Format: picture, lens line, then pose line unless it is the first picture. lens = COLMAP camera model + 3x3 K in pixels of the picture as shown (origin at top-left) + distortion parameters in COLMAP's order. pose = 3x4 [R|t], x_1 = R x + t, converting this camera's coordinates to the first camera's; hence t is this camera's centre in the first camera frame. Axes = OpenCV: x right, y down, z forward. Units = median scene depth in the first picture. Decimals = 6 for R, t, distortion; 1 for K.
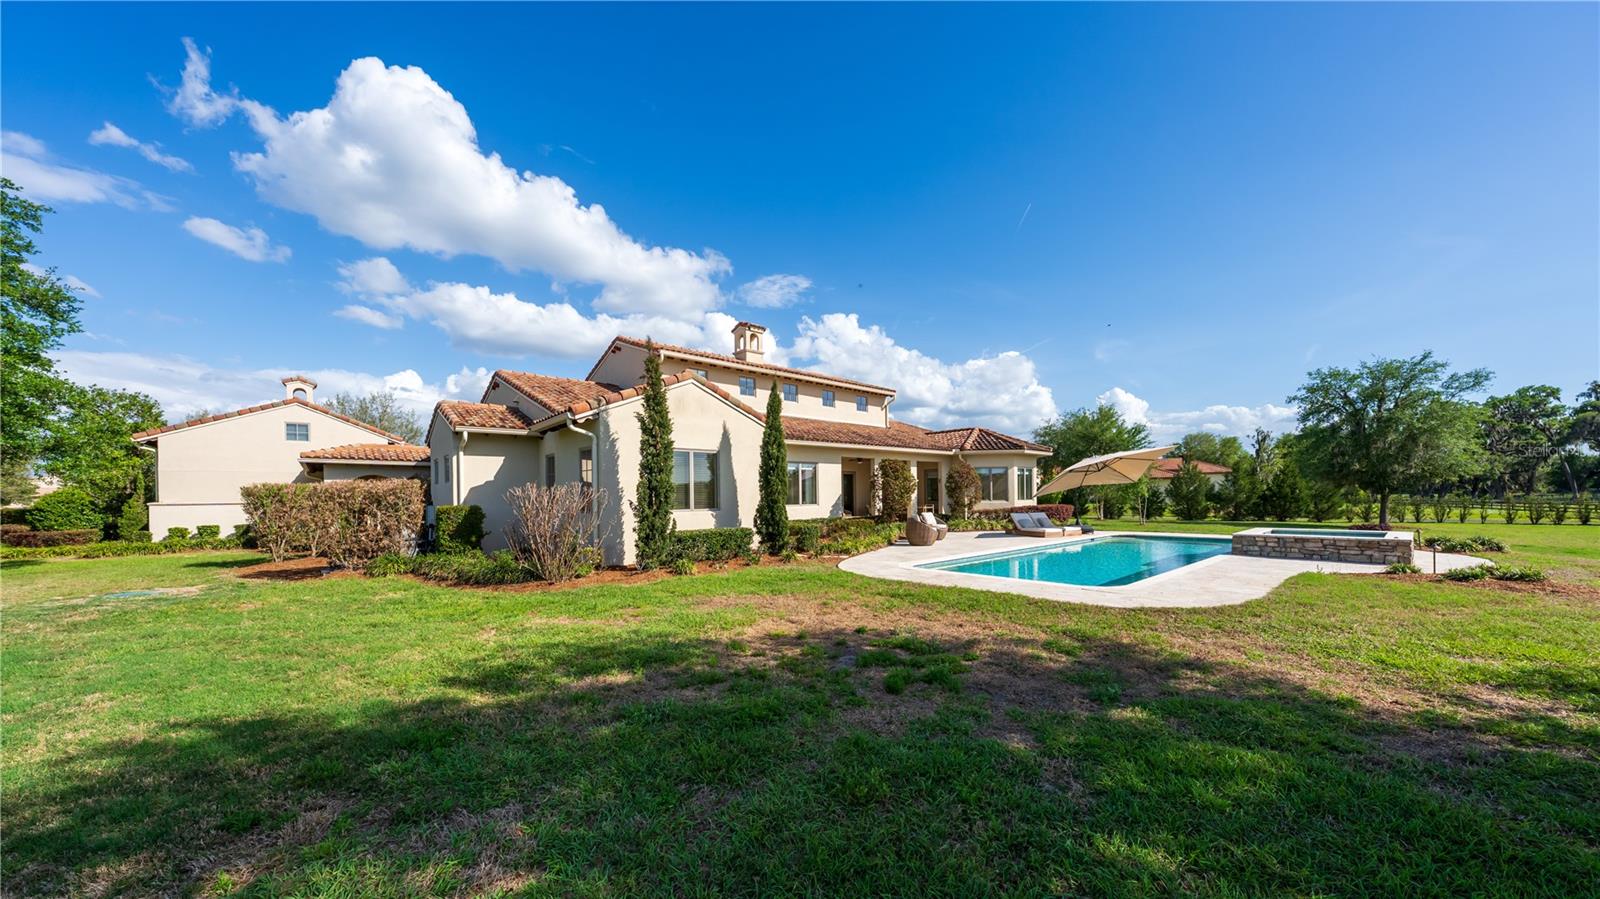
lens RADIAL K [[563.3, 0, 794.3], [0, 563.3, 499.8], [0, 0, 1]] dist [-0.008062, -0.000176]
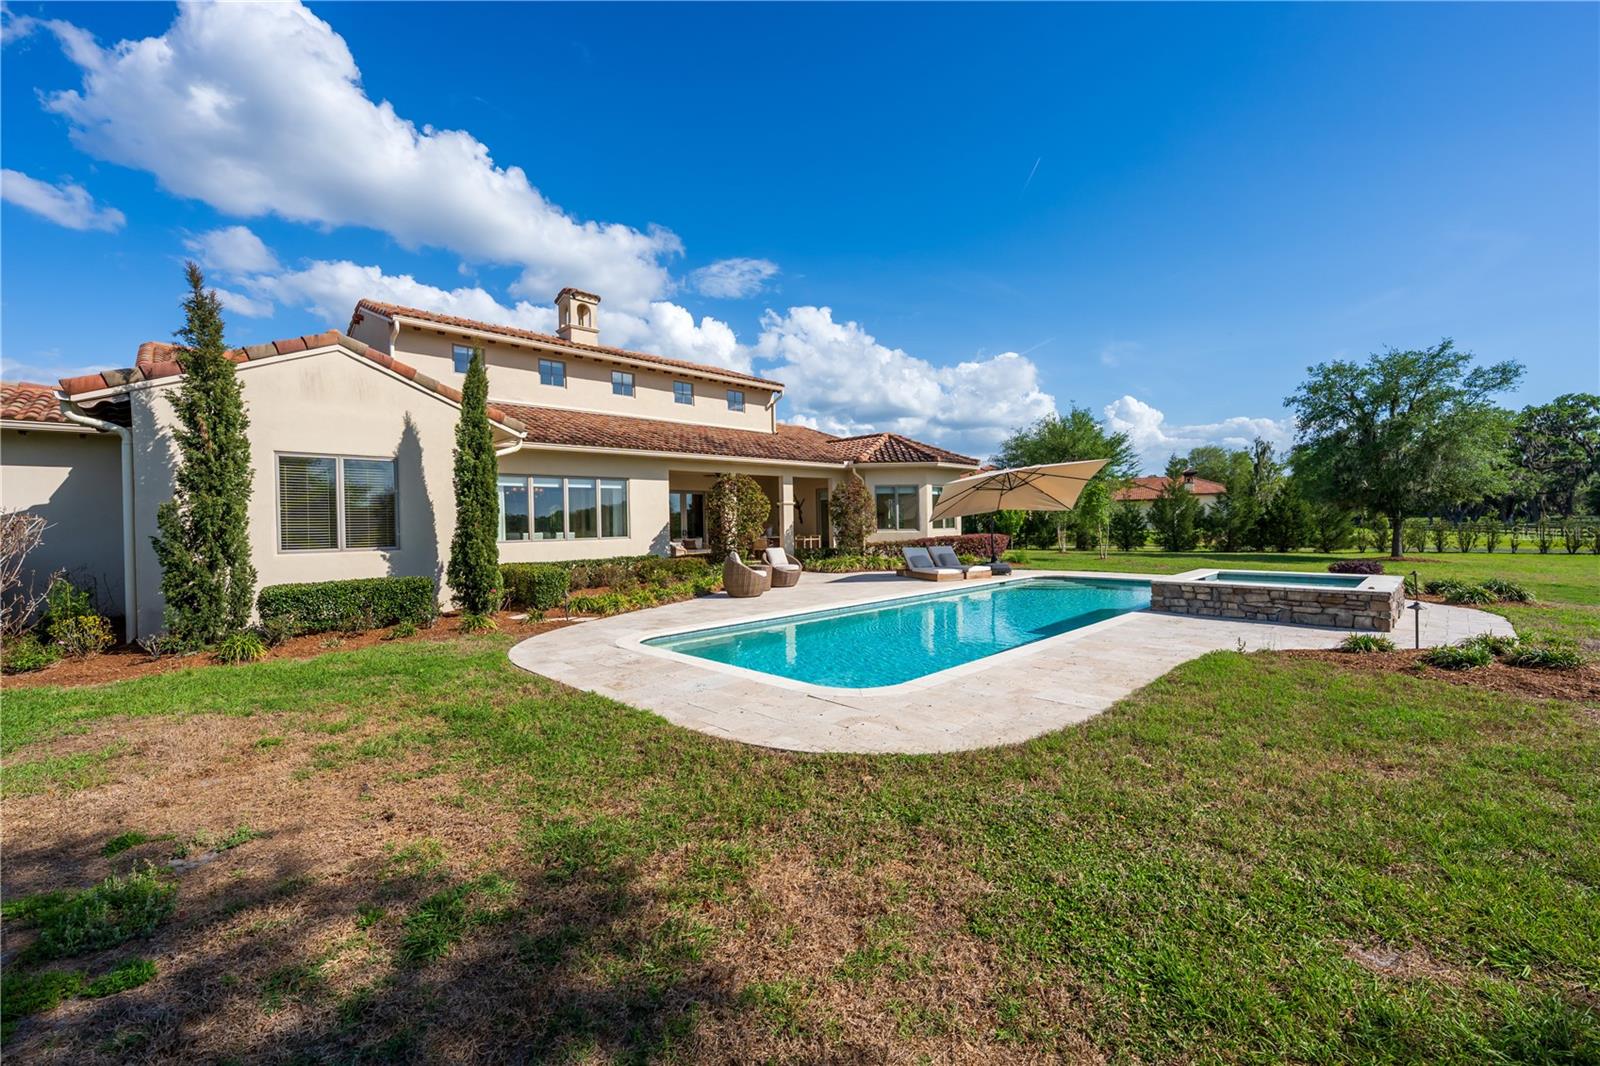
lens RADIAL K [[665.8, 0, 800.0], [0, 665.8, 533.0], [0, 0, 1]] dist [-0.009371, 0.000922]
pose [[0.998057, -0.005311, 0.062076, 0.142073], [0.004680, 0.999936, 0.010305, -0.003395], [-0.062127, -0.009994, 0.998018, 0.104298]]
